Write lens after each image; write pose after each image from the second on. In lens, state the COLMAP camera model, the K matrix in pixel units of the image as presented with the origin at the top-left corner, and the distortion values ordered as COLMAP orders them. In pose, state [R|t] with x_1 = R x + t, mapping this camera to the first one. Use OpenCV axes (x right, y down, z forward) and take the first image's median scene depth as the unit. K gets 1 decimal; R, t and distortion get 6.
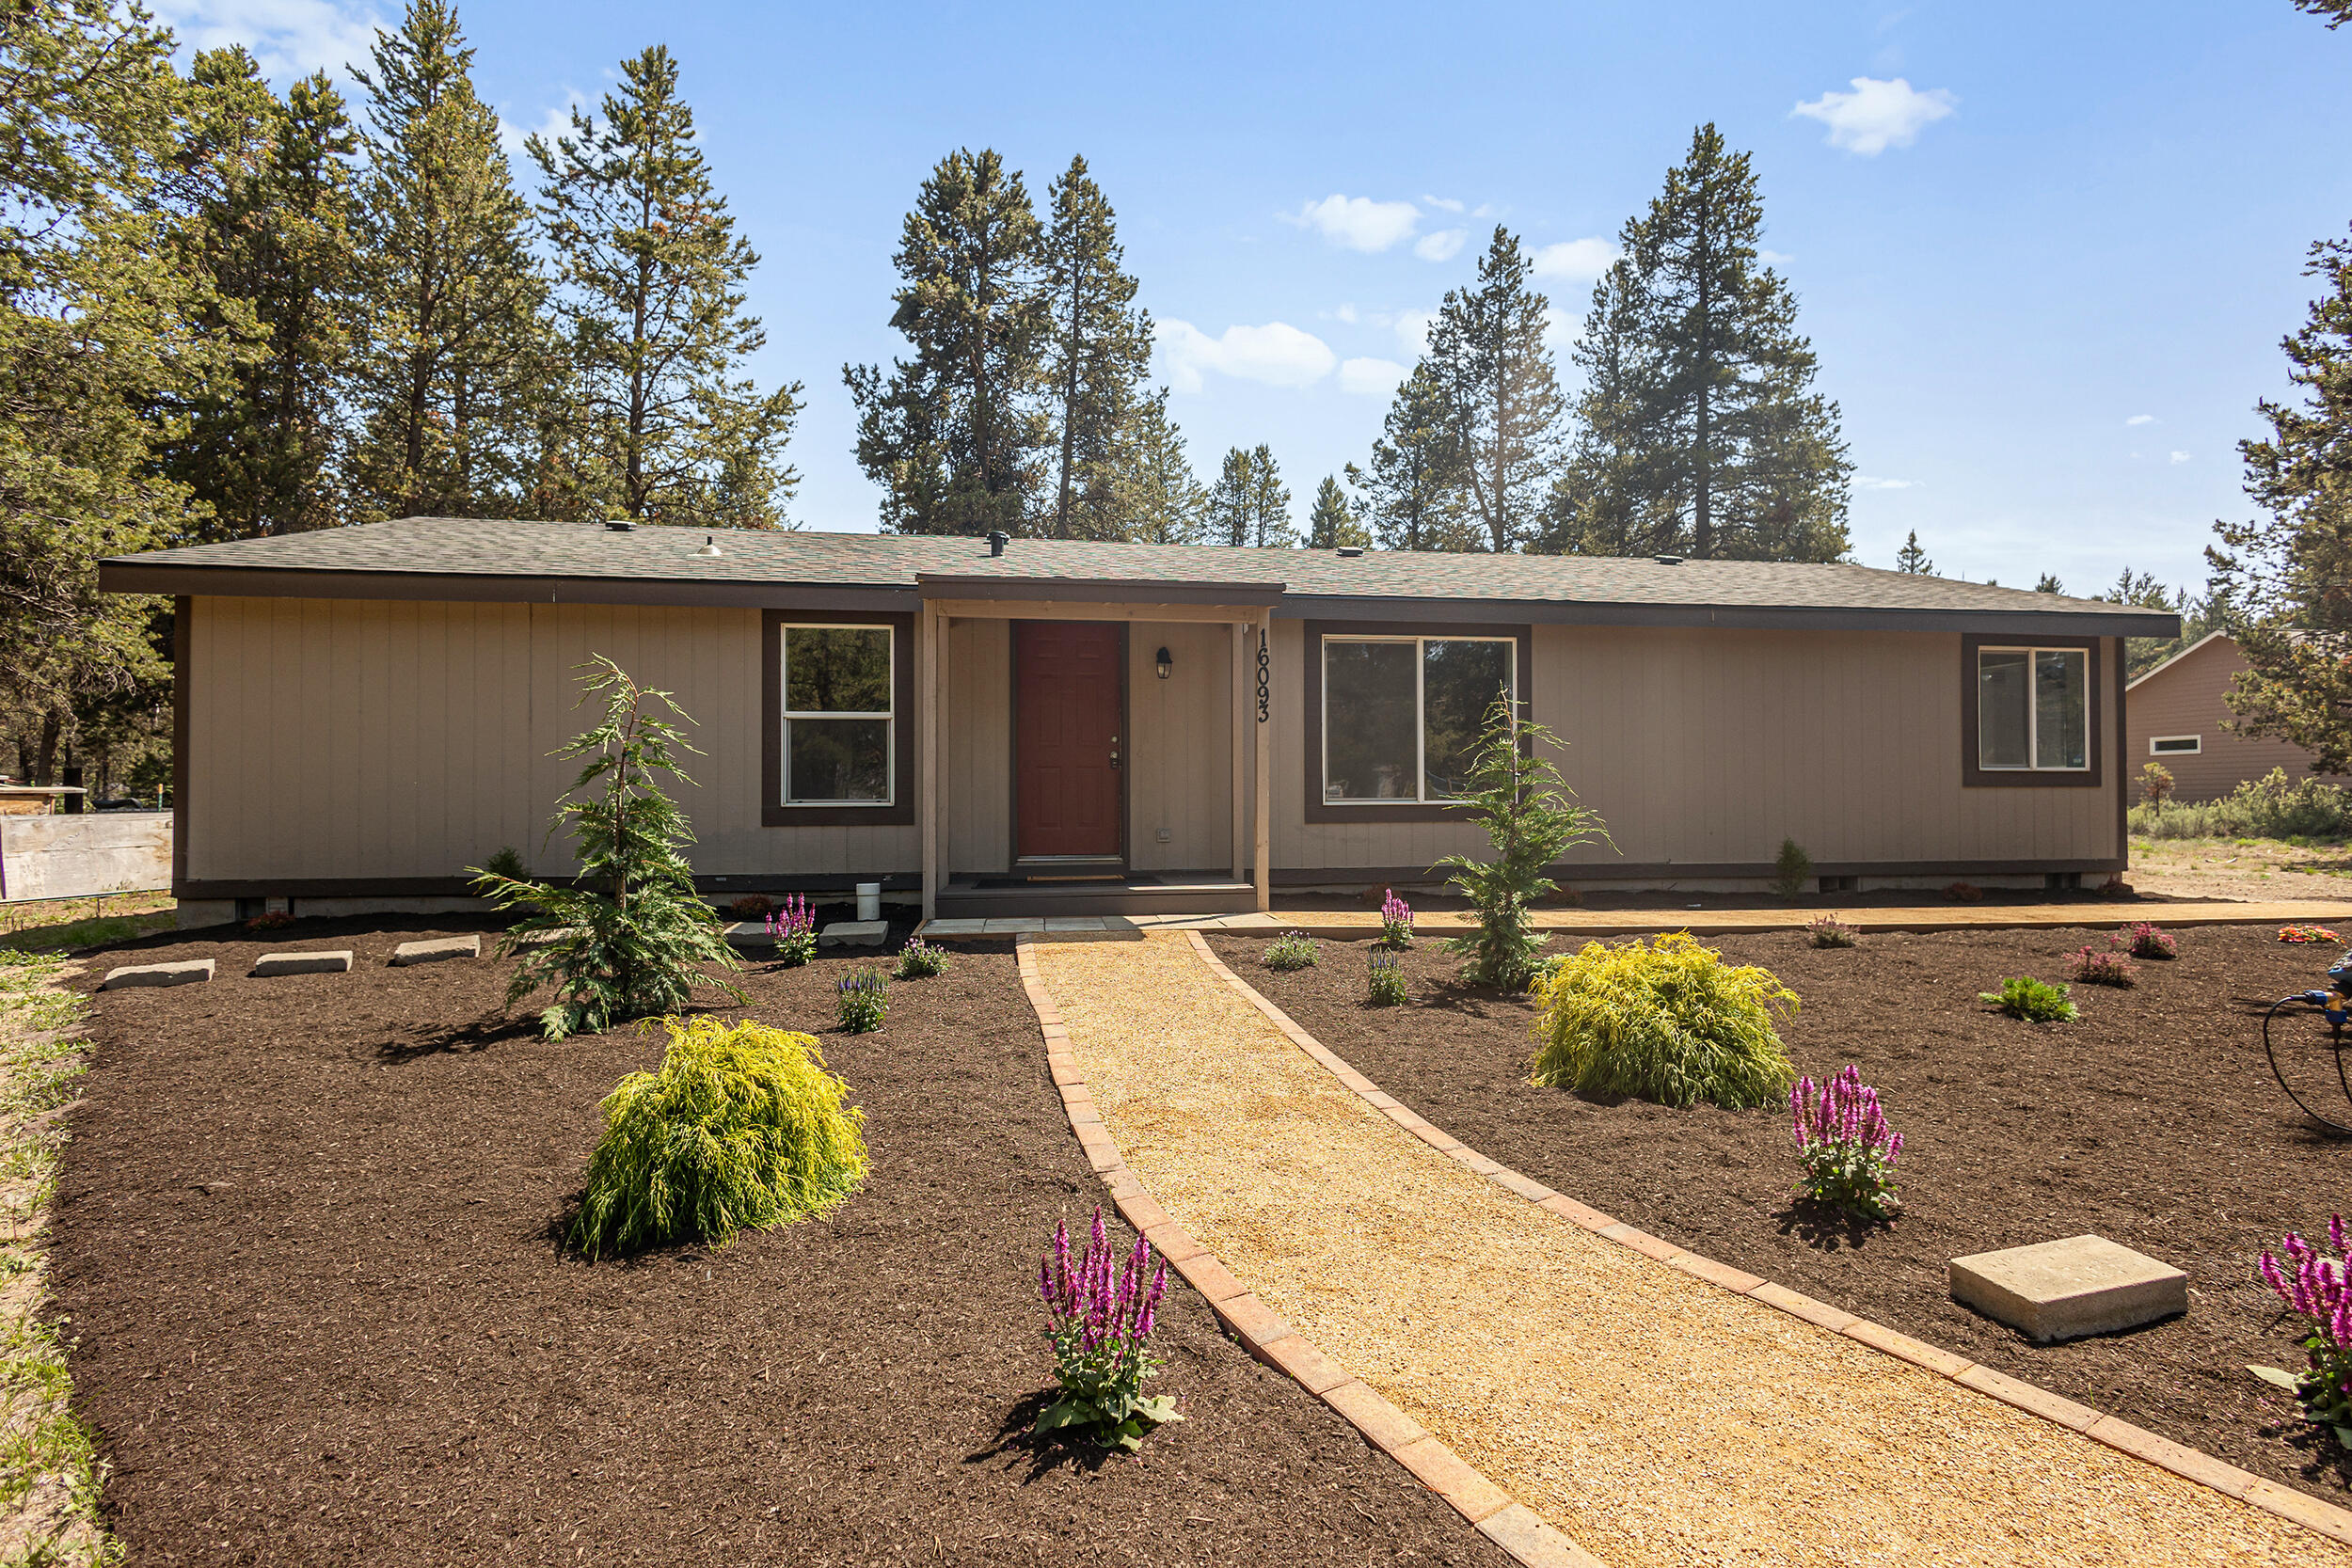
lens RADIAL K [[1061.2, 0, 1176.0], [0, 1061.2, 784.0], [0, 0, 1]] dist [0.002750, 0.000374]
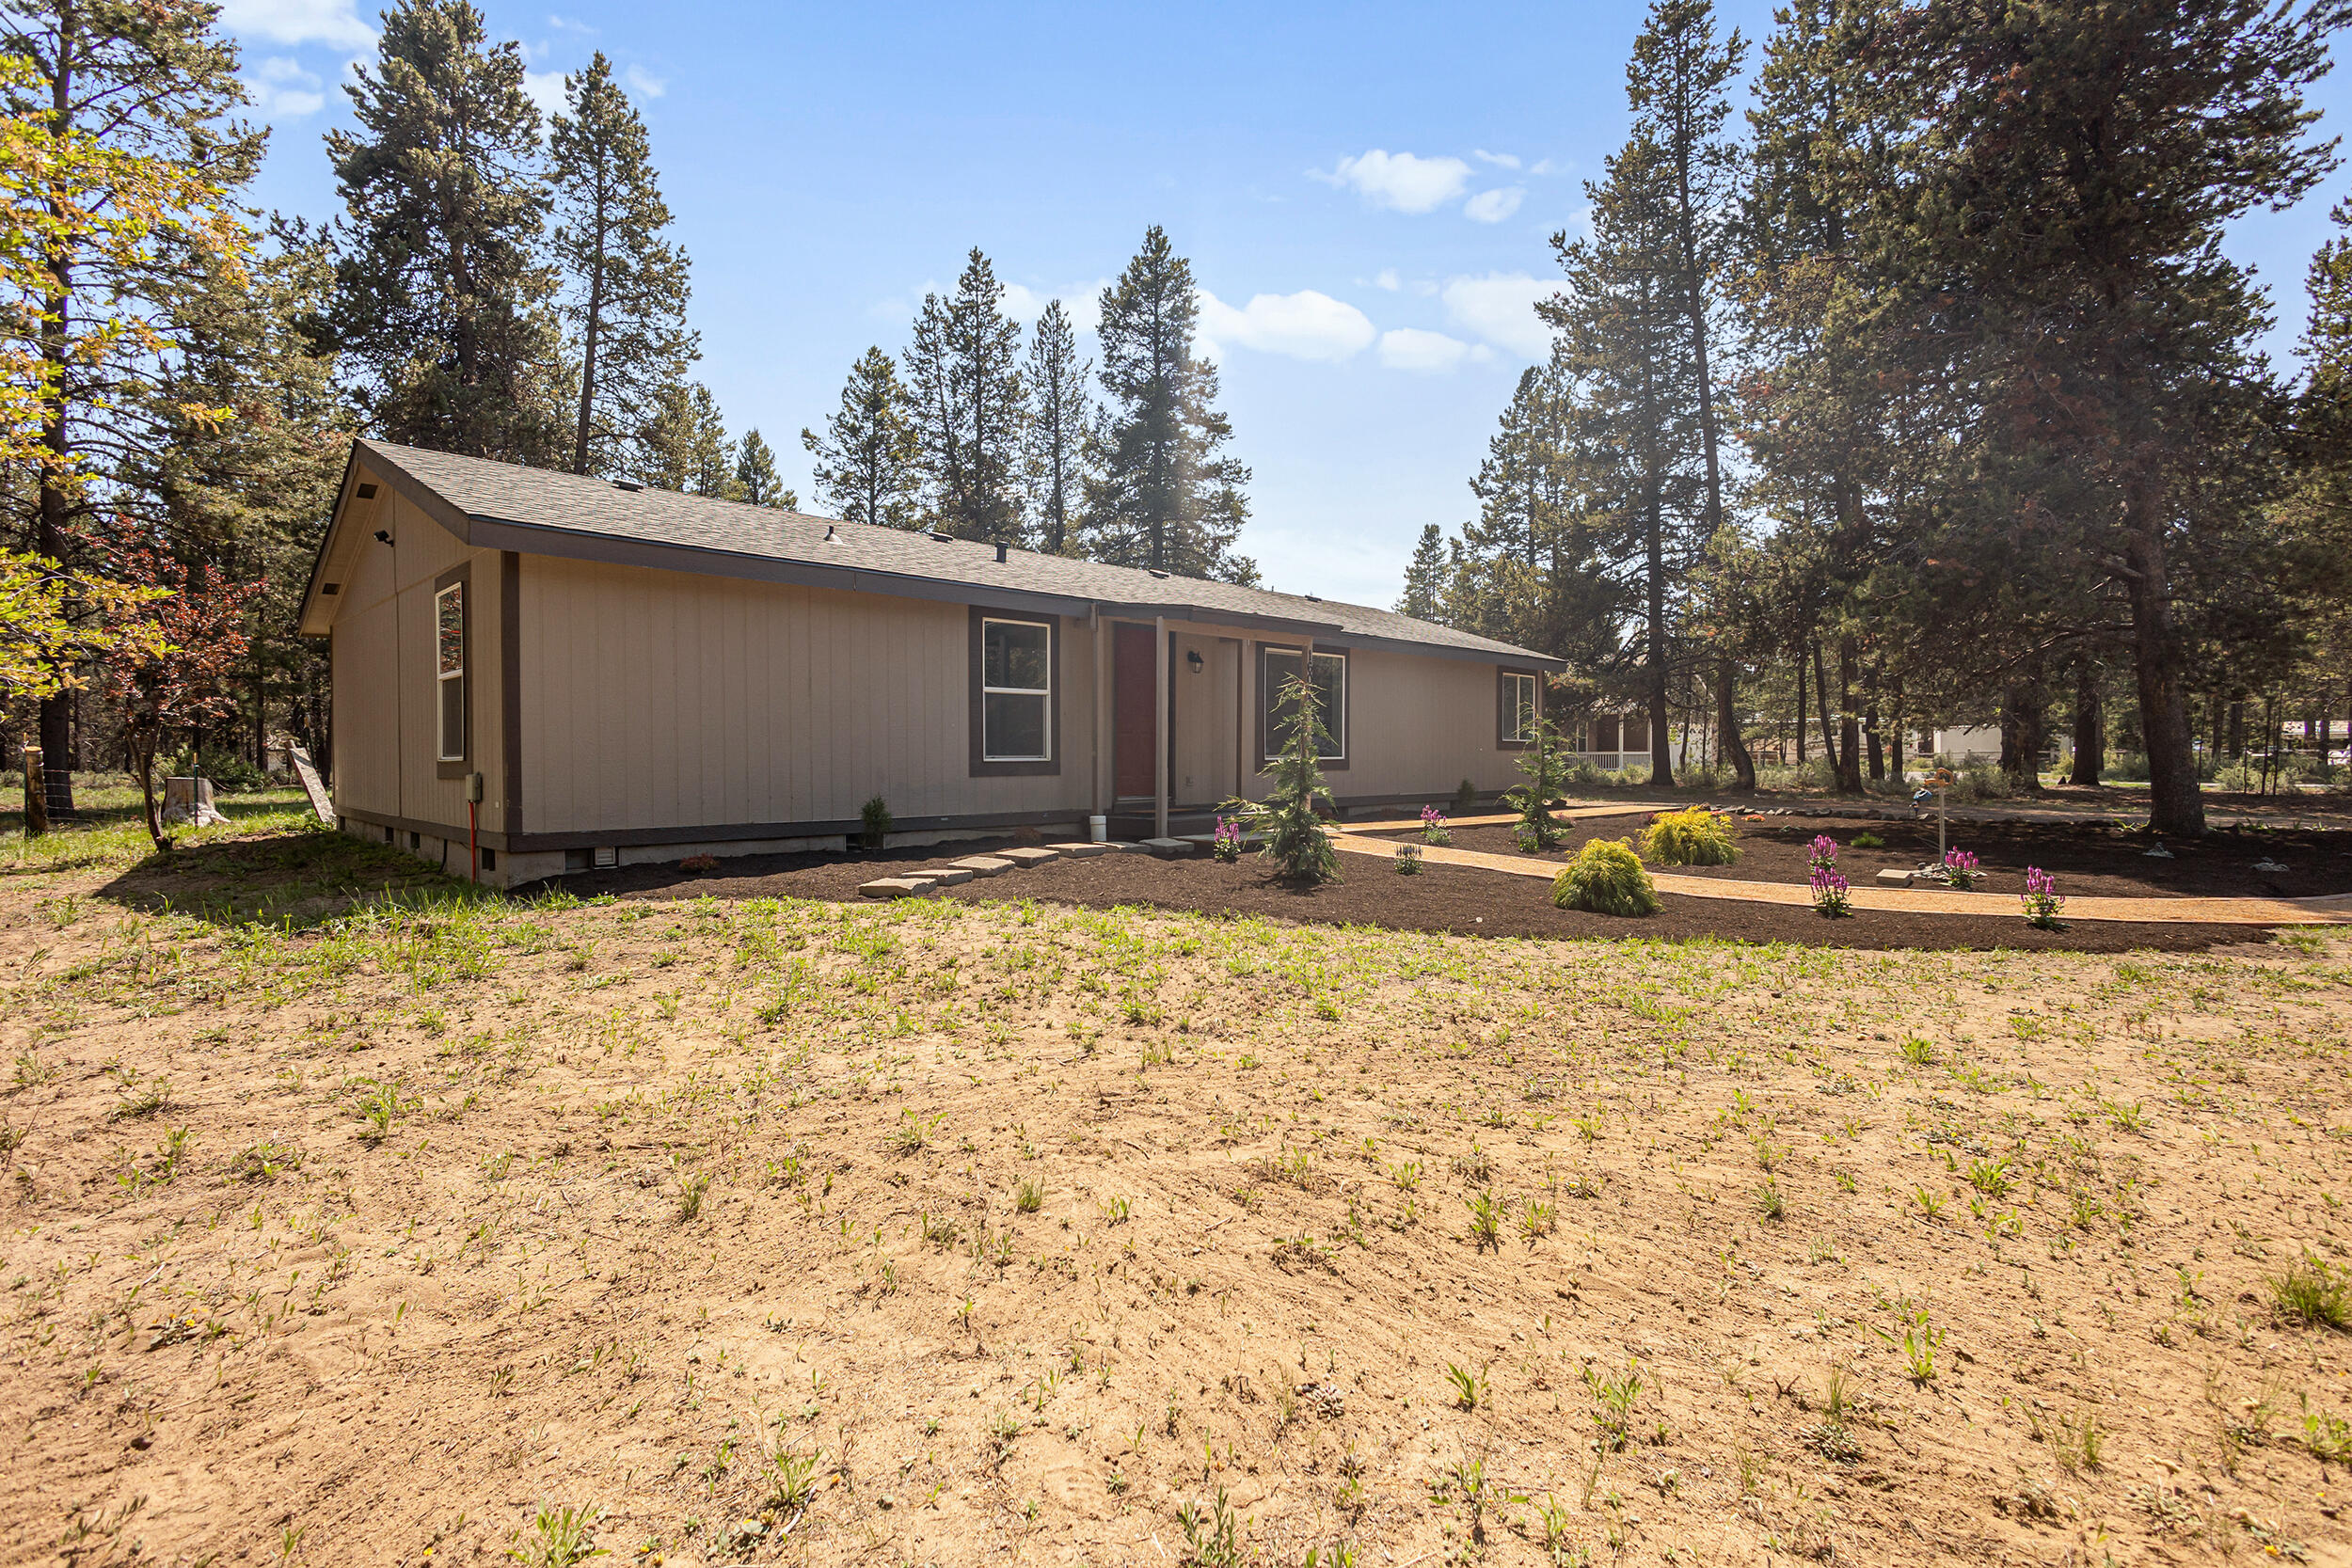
lens RADIAL K [[1061.2, 0, 1176.0], [0, 1061.2, 784.0], [0, 0, 1]] dist [0.002750, 0.000374]
pose [[0.799964, -0.016968, 0.599808, -0.267429], [-0.003862, 0.999434, 0.033424, 0.001472], [-0.600036, -0.029054, 0.799445, -0.046960]]
